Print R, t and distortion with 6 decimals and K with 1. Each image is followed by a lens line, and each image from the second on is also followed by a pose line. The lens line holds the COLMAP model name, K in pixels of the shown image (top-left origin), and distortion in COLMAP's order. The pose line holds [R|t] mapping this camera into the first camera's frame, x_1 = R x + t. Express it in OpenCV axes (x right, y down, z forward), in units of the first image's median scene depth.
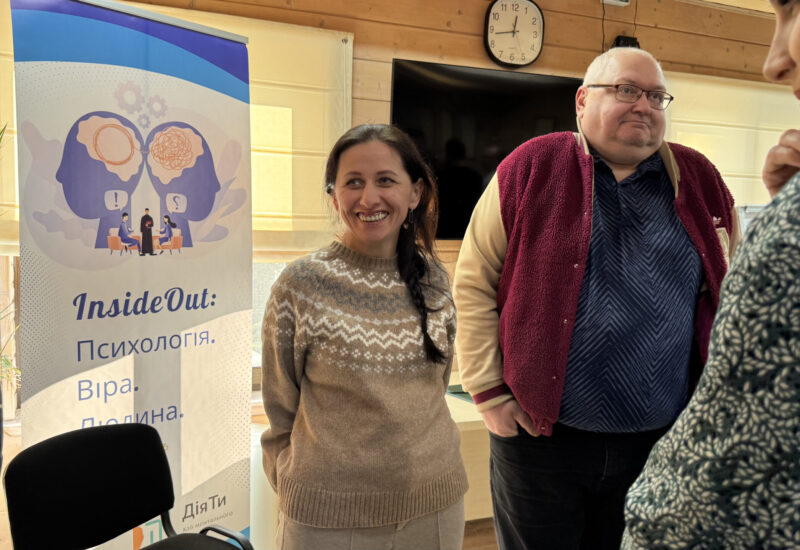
lens RADIAL K [[701.2, 0, 402.6], [0, 701.2, 287.8], [0, 0, 1]] dist [0.077027, -0.159477]
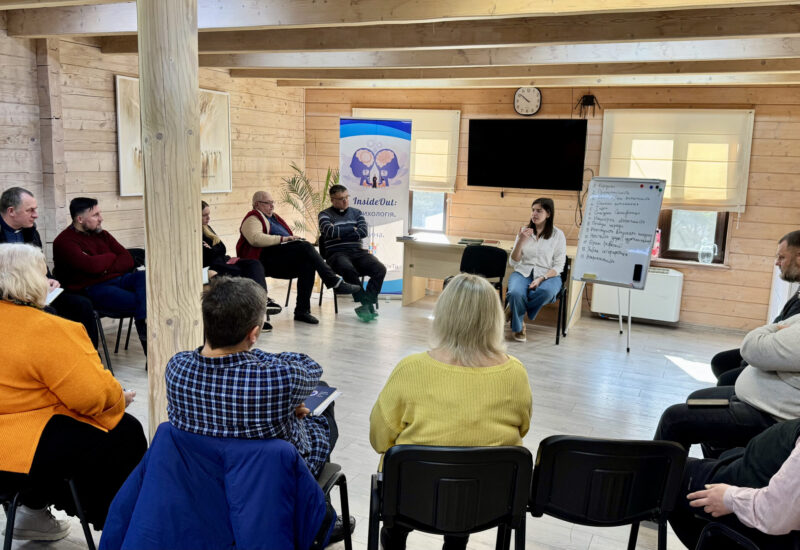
lens RADIAL K [[701.2, 0, 402.6], [0, 701.2, 287.8], [0, 0, 1]] dist [0.077027, -0.159477]
pose [[0.663574, 0.151966, -0.732513, 2.363115], [-0.085906, 0.988153, 0.127179, -0.012460], [0.743162, -0.021466, 0.668767, -1.241001]]
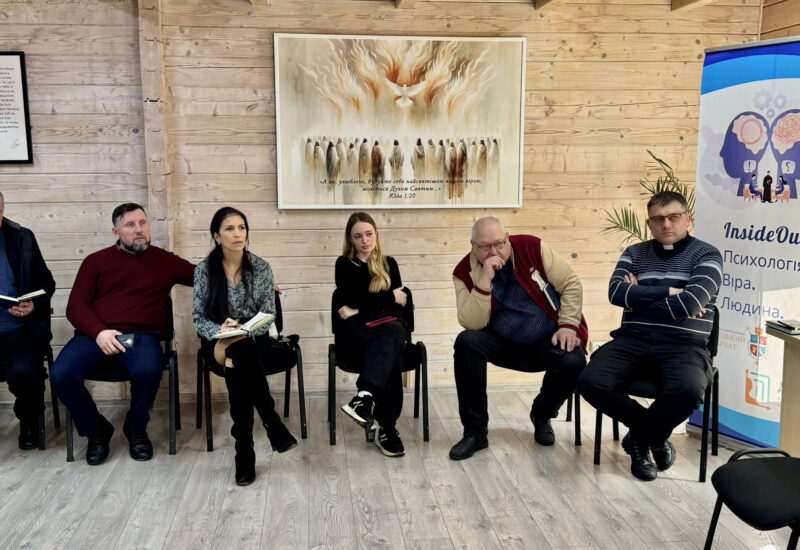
lens RADIAL K [[822.6, 0, 400.0], [0, 822.6, 275.0], [0, 0, 1]] dist [0.185145, -0.404331]
pose [[-0.320309, 0.126581, -0.938818, 1.582975], [-0.071277, 0.985003, 0.157126, -0.118797], [0.944628, 0.117245, -0.306483, 0.828275]]
